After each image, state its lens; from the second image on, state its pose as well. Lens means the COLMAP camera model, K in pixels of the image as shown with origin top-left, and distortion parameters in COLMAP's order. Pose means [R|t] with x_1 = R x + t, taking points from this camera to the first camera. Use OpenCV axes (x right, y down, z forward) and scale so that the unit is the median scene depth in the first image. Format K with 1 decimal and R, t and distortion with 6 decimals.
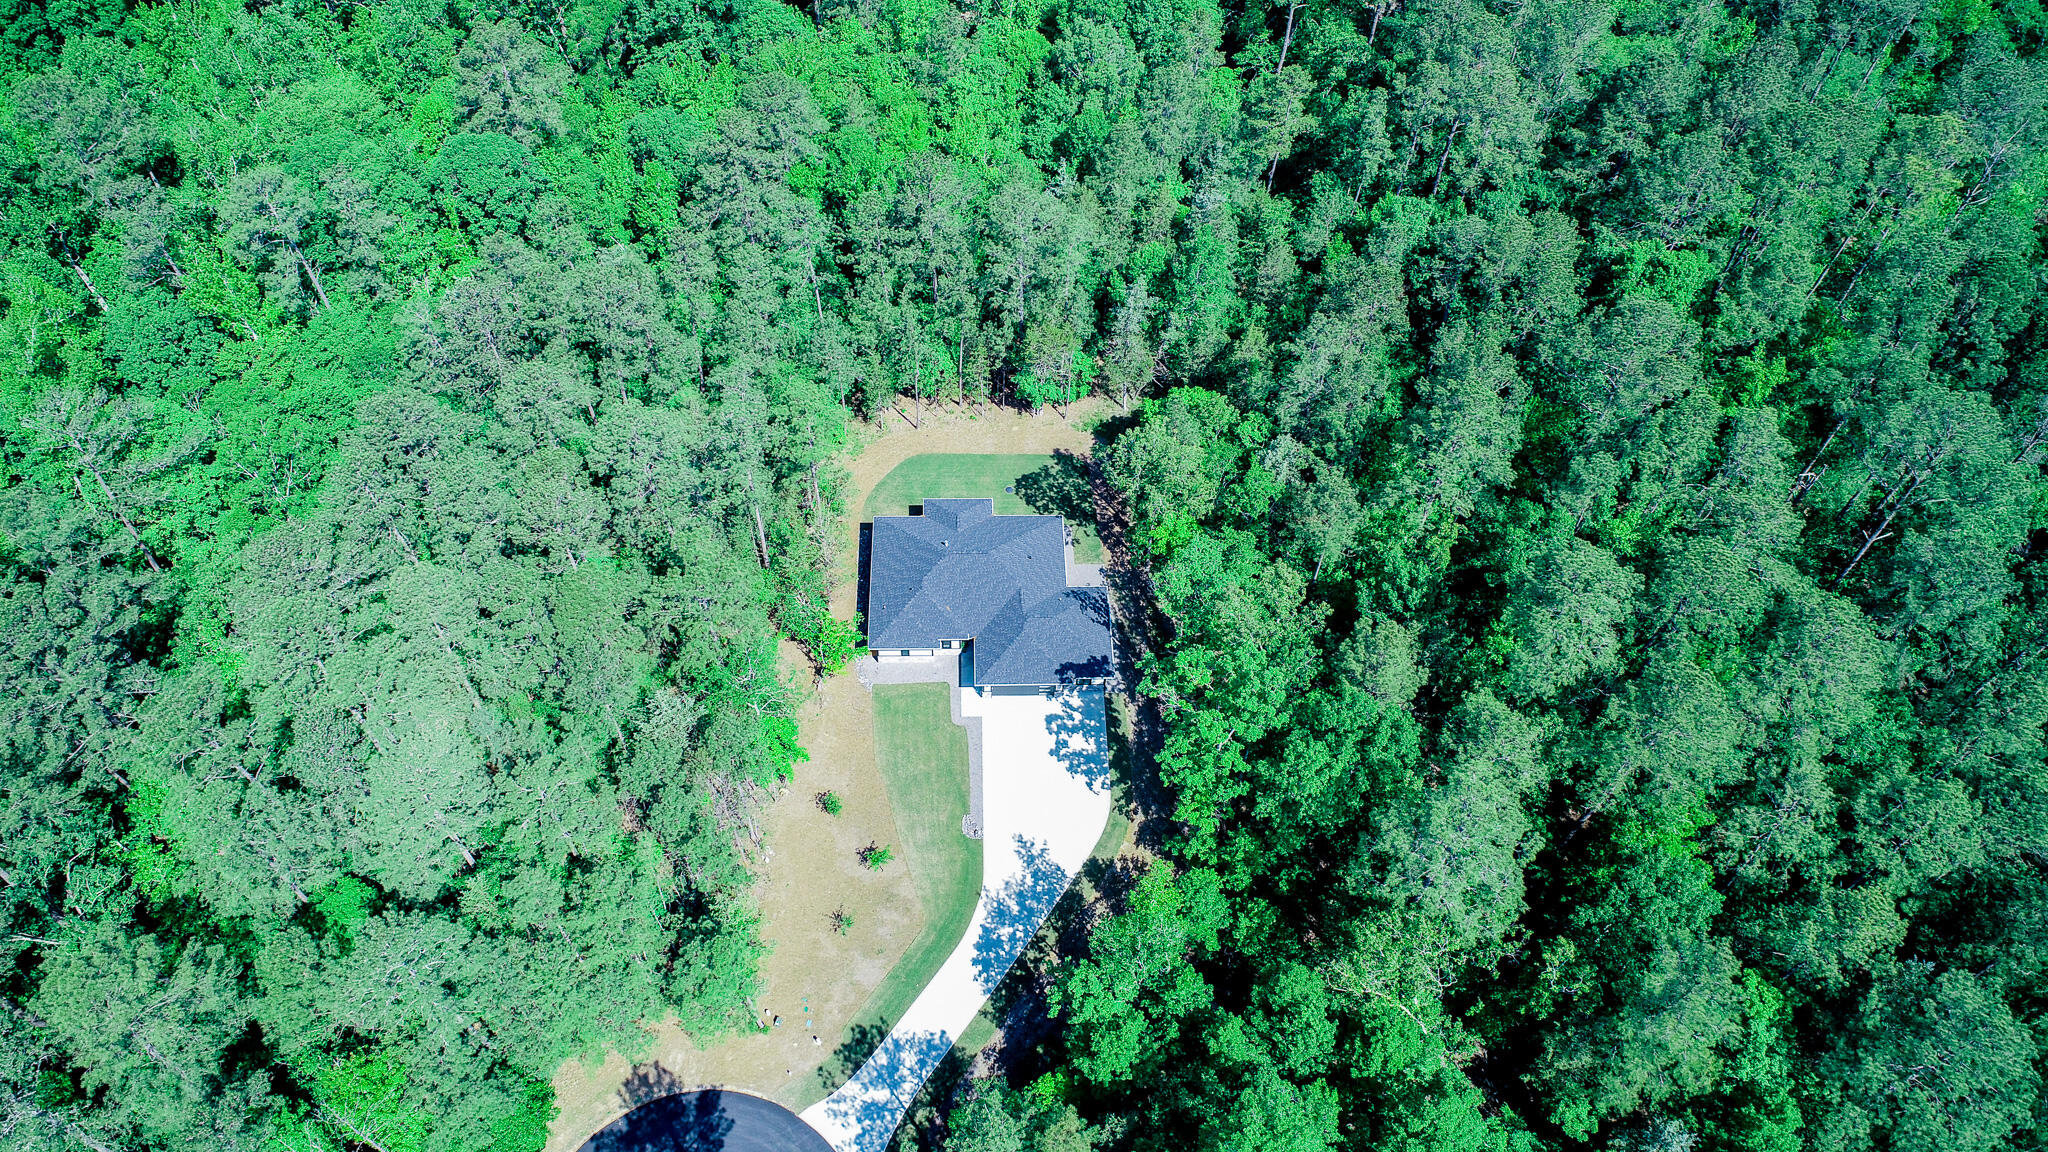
lens RADIAL K [[1424.2, 0, 1018.1], [0, 1424.2, 586.1], [0, 0, 1]] dist [-0.008980, -0.001138]
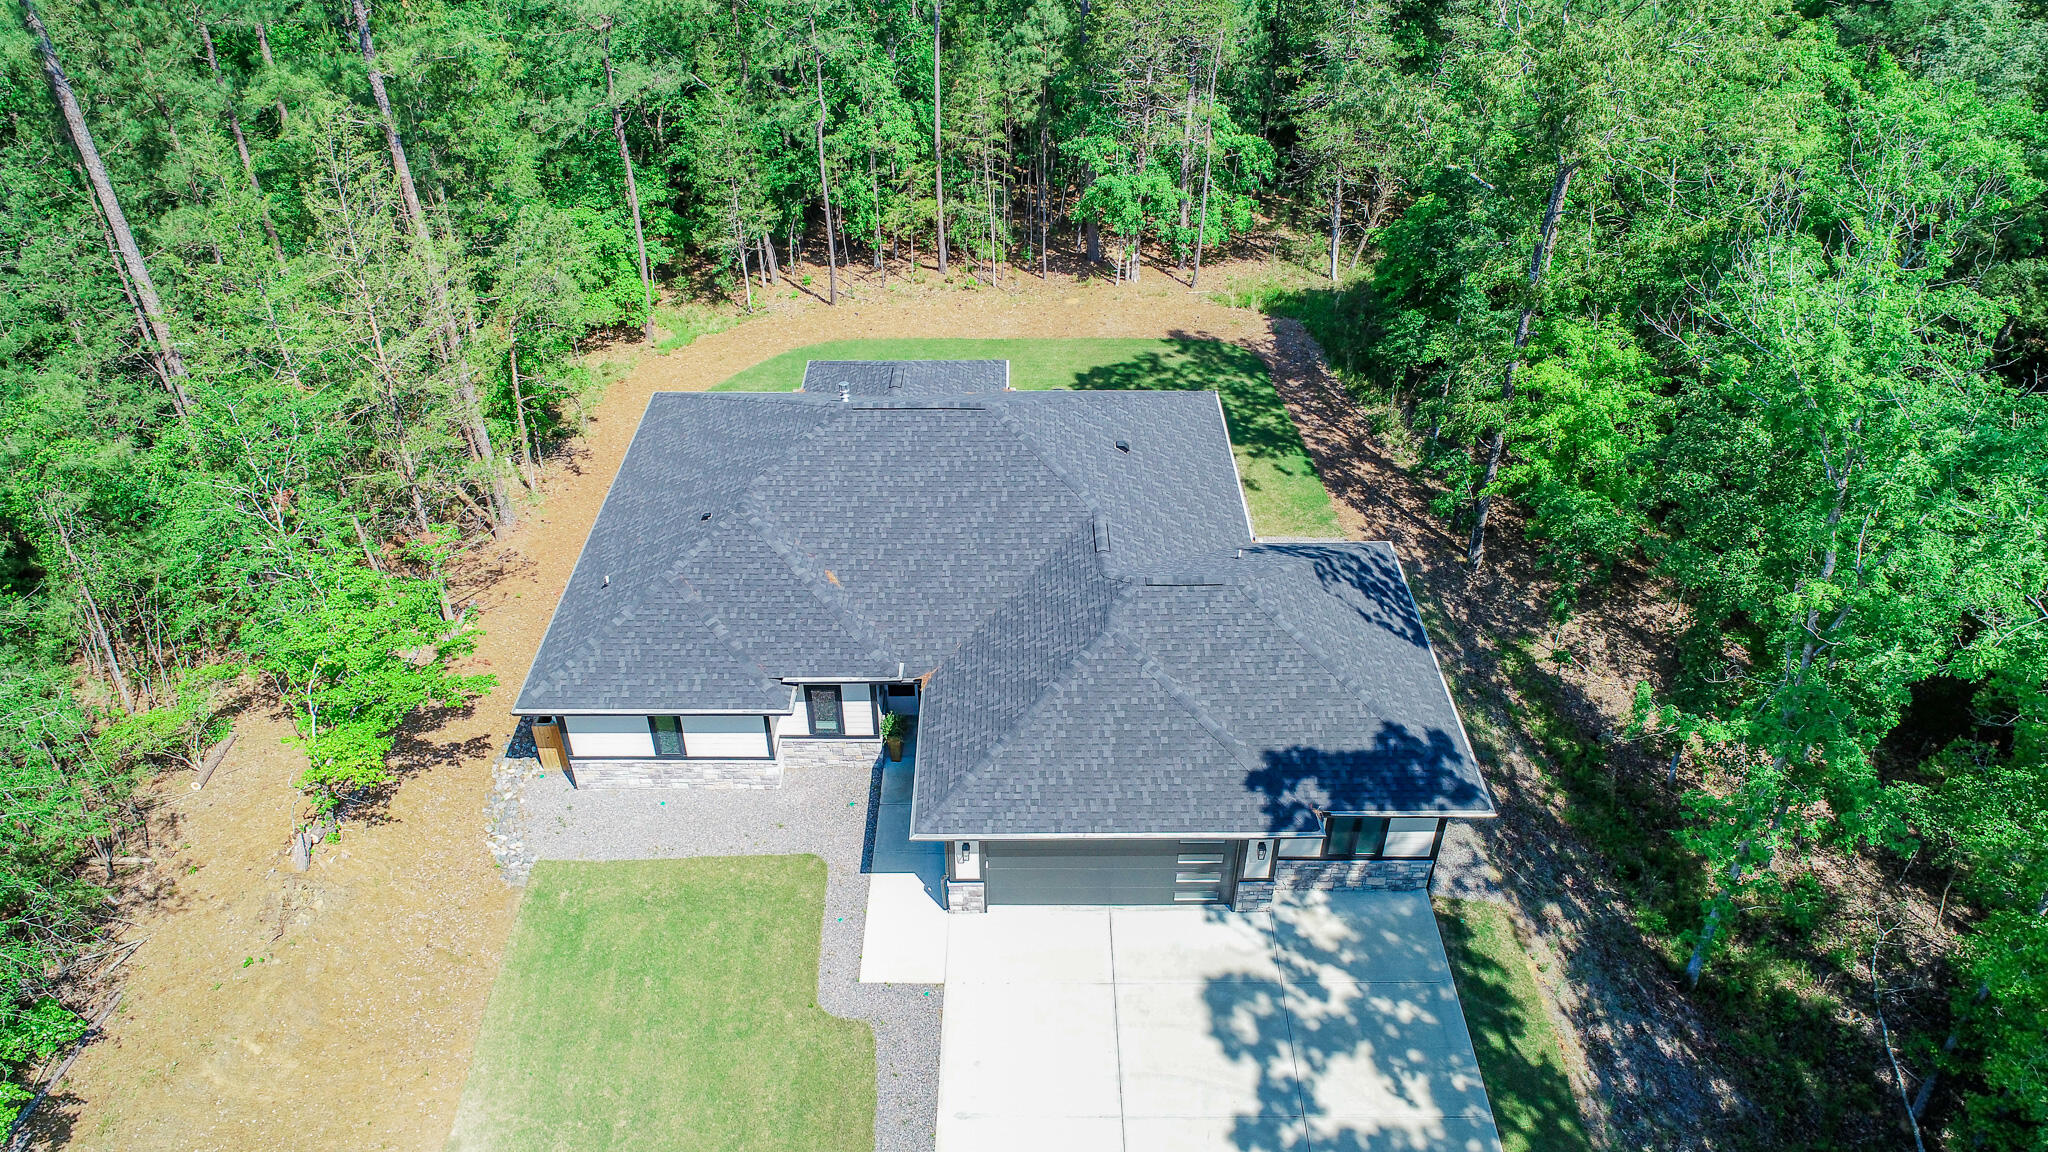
lens RADIAL K [[1424.2, 0, 1039.0], [0, 1424.2, 559.0], [0, 0, 1]] dist [-0.008980, -0.001138]
pose [[0.999873, 0.007060, -0.014270, -0.005764], [-0.011008, 0.954083, -0.299341, 0.094957], [0.011501, 0.299460, 0.954040, 0.743593]]
